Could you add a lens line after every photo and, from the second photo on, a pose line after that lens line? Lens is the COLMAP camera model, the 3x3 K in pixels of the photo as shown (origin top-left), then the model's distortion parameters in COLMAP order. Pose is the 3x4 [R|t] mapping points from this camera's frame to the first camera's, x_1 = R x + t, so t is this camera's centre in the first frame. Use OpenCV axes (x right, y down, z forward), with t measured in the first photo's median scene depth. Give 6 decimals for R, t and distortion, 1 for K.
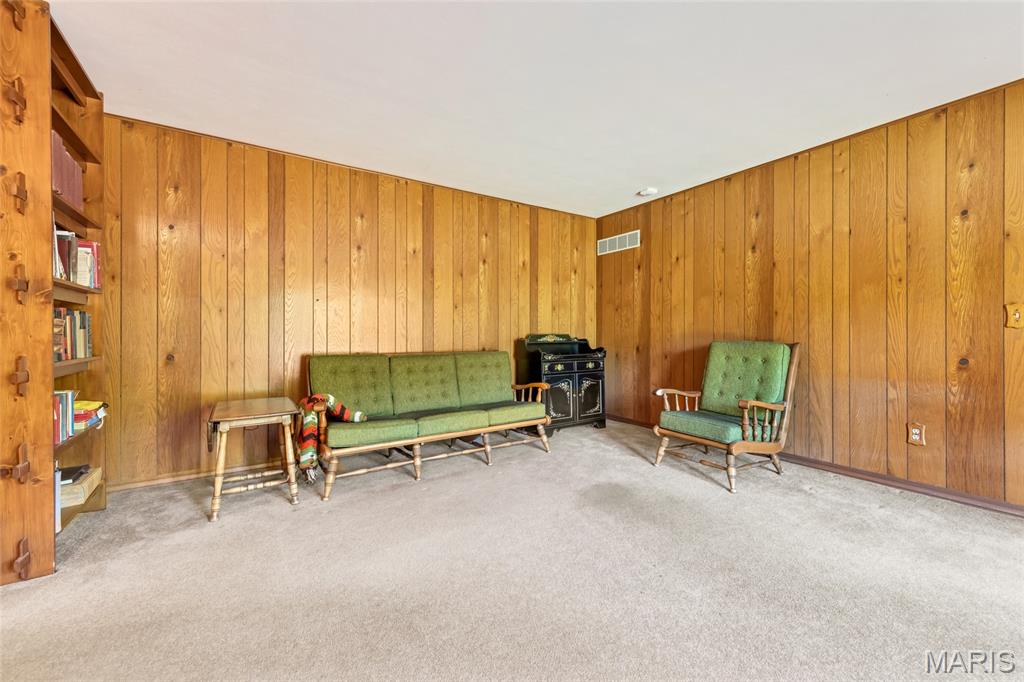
lens RADIAL K [[406.2, 0, 516.8], [0, 406.2, 335.0], [0, 0, 1]] dist [0.001157, 0.000280]
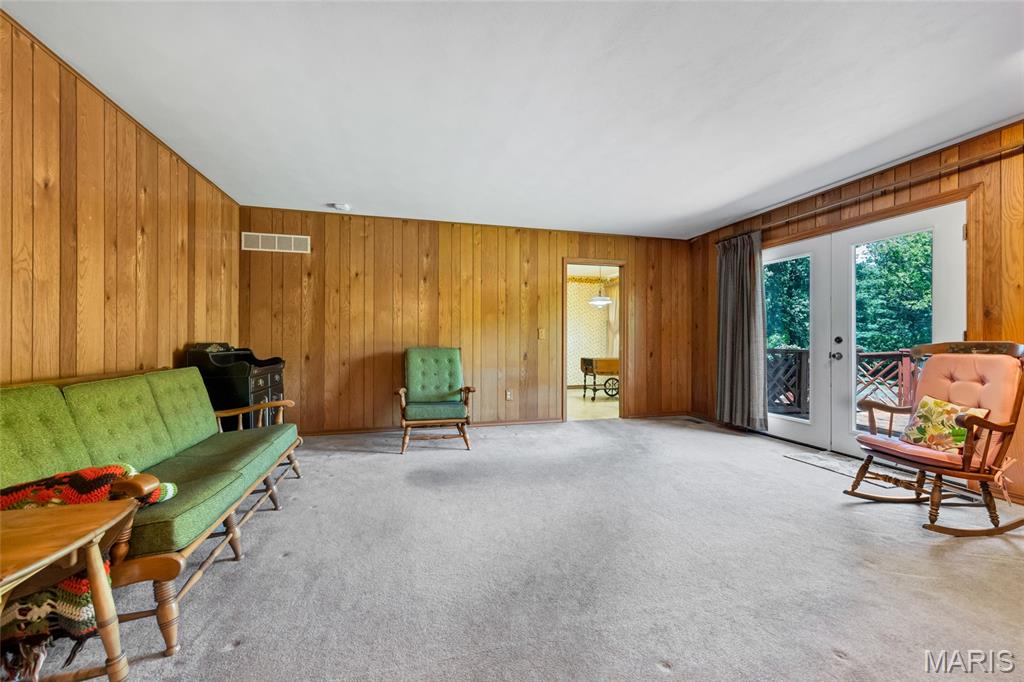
lens RADIAL K [[399.4, 0, 512.0], [0, 399.4, 341.0], [0, 0, 1]] dist [0.001219, 0.000246]
pose [[0.322180, 0.001704, 0.946677, -0.540217], [0.003592, 0.999989, -0.003022, -0.001302], [-0.946672, 0.004374, 0.322170, 0.266225]]
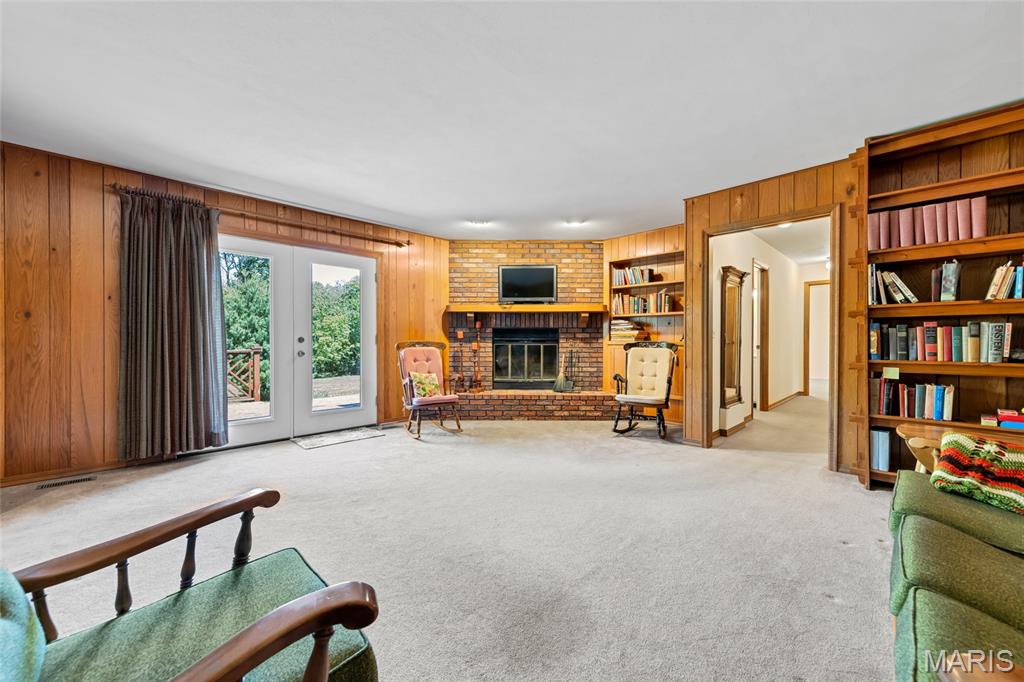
lens RADIAL K [[399.4, 0, 512.0], [0, 399.4, 341.0], [0, 0, 1]] dist [0.001219, 0.000246]
pose [[-0.980316, 0.005362, -0.197364, 0.262005], [0.003982, 0.999965, 0.007387, -0.011594], [0.197397, 0.006456, -0.980302, 1.021387]]
